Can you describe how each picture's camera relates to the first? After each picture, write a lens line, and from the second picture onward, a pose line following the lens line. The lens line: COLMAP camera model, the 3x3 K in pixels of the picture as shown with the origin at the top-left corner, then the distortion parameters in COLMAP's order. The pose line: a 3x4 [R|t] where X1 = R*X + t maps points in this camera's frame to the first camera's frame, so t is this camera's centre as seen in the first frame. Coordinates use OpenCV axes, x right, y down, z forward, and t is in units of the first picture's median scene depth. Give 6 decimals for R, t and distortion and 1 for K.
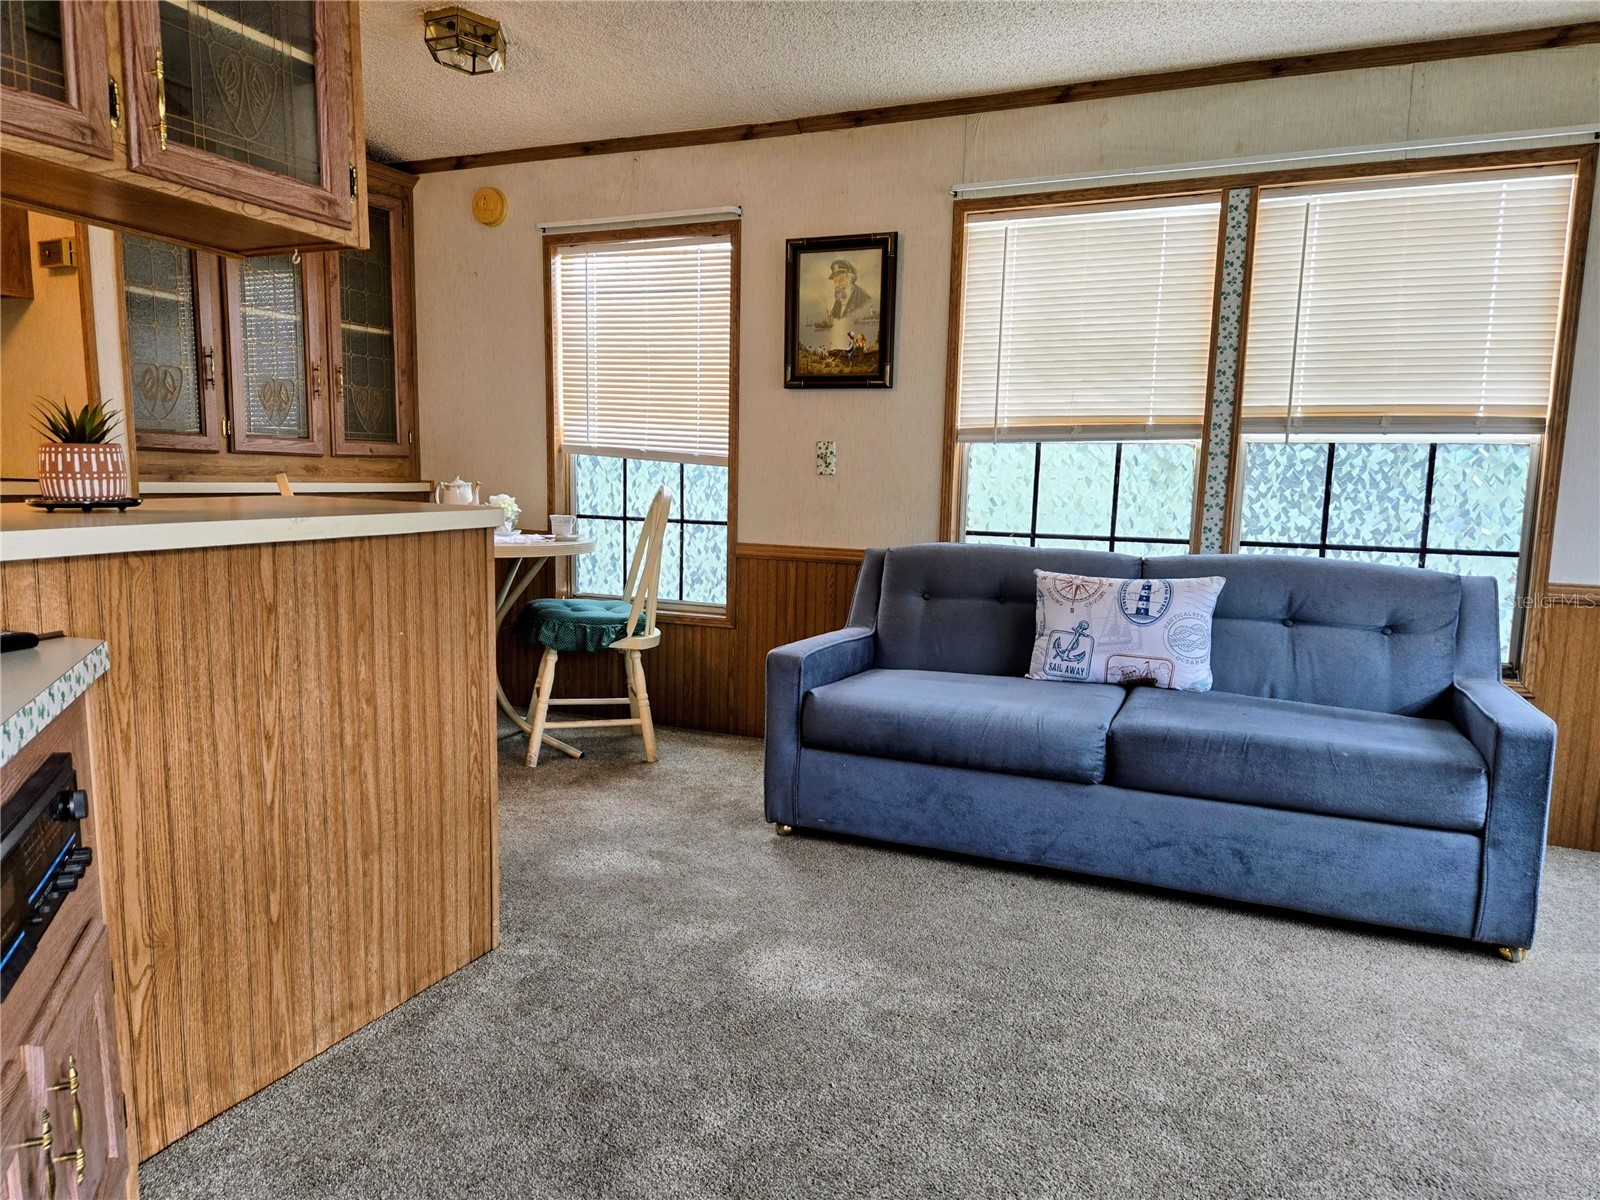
lens RADIAL K [[1080.7, 0, 794.4], [0, 1080.7, 607.7], [0, 0, 1]] dist [0.055808, -0.026909]
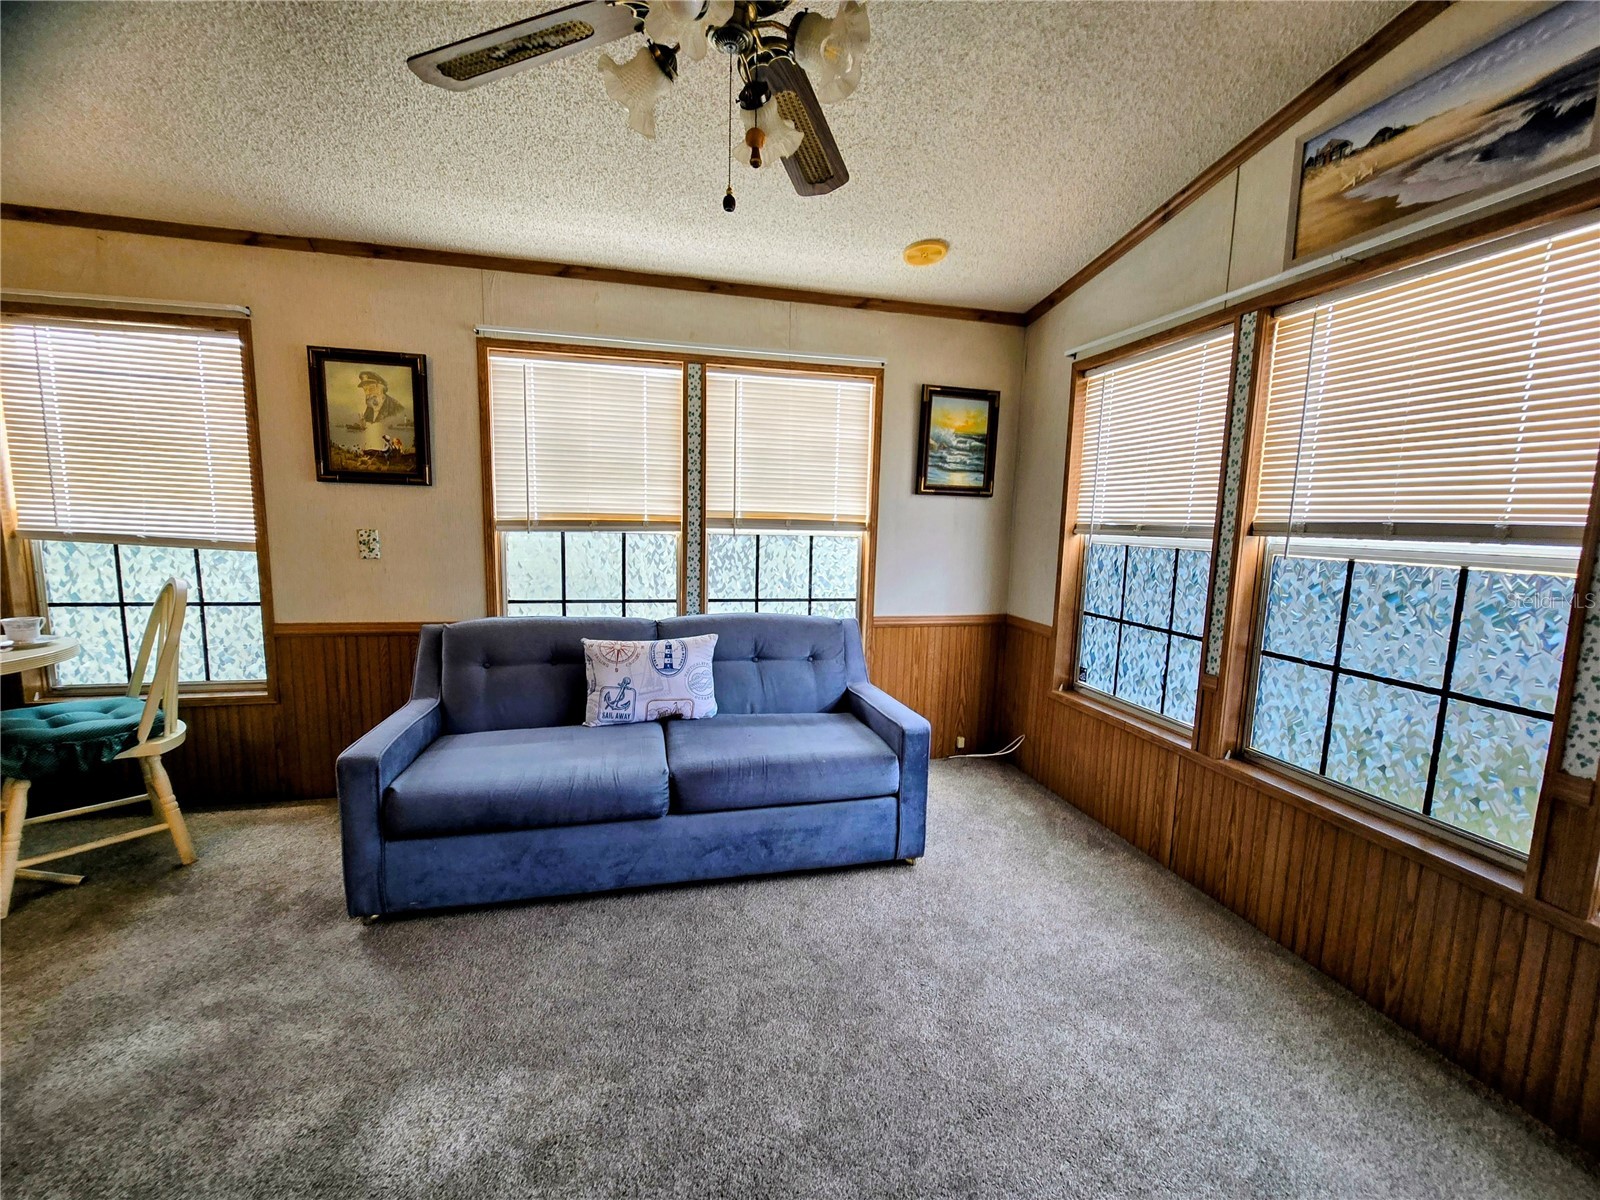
lens RADIAL K [[659.4, 0, 800.0], [0, 659.4, 601.0], [0, 0, 1]] dist [0.001755, 0.002142]
pose [[0.799704, -0.076180, 0.595541, -0.031285], [0.069990, 0.996983, 0.033547, -0.084310], [-0.596300, 0.014854, 0.802624, 0.210678]]
